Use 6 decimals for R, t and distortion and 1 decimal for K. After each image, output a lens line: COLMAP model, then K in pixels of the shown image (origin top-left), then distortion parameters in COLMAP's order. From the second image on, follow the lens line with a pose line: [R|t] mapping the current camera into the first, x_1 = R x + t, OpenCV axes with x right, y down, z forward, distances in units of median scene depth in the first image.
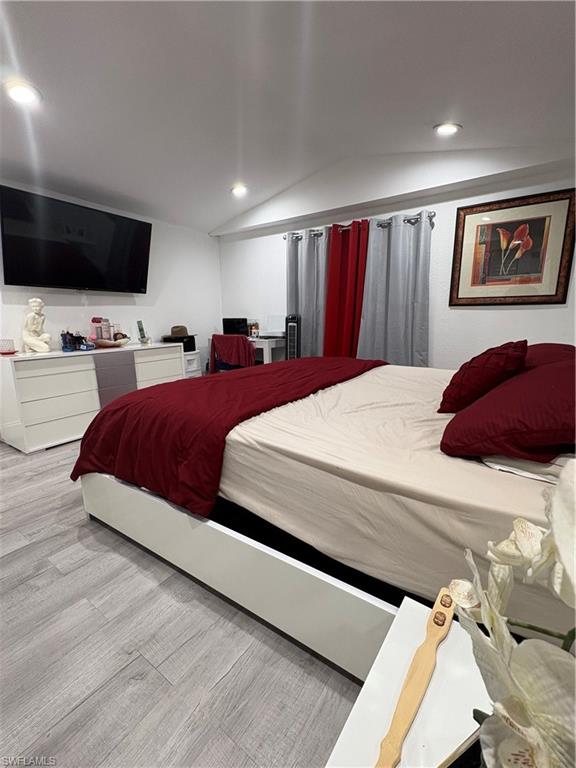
lens RADIAL K [[331.1, 0, 288.0], [0, 331.1, 384.0], [0, 0, 1]] dist [0.000307, 0.000099]
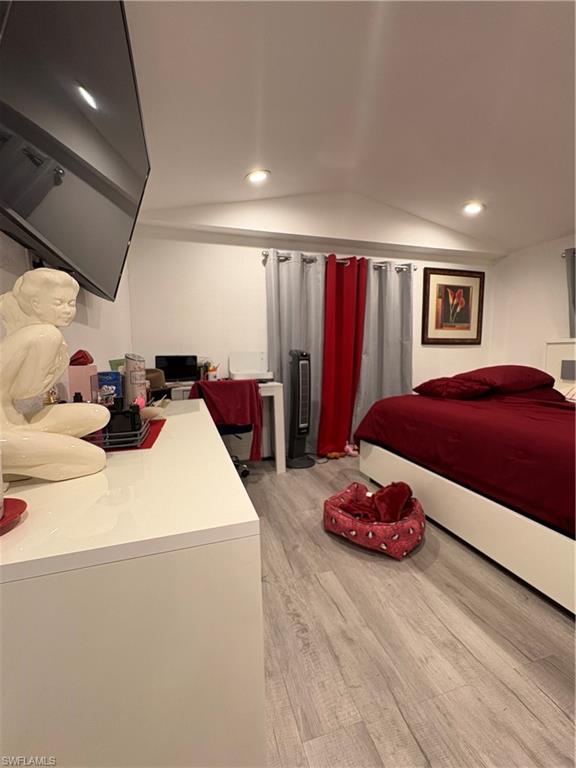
lens RADIAL K [[331.1, 0, 288.0], [0, 331.1, 384.0], [0, 0, 1]] dist [0.000307, 0.000099]
pose [[0.623236, -0.072812, 0.778637, -0.796954], [0.155315, 0.987347, -0.031988, -0.135702], [-0.766456, 0.140870, 0.626659, 0.664595]]
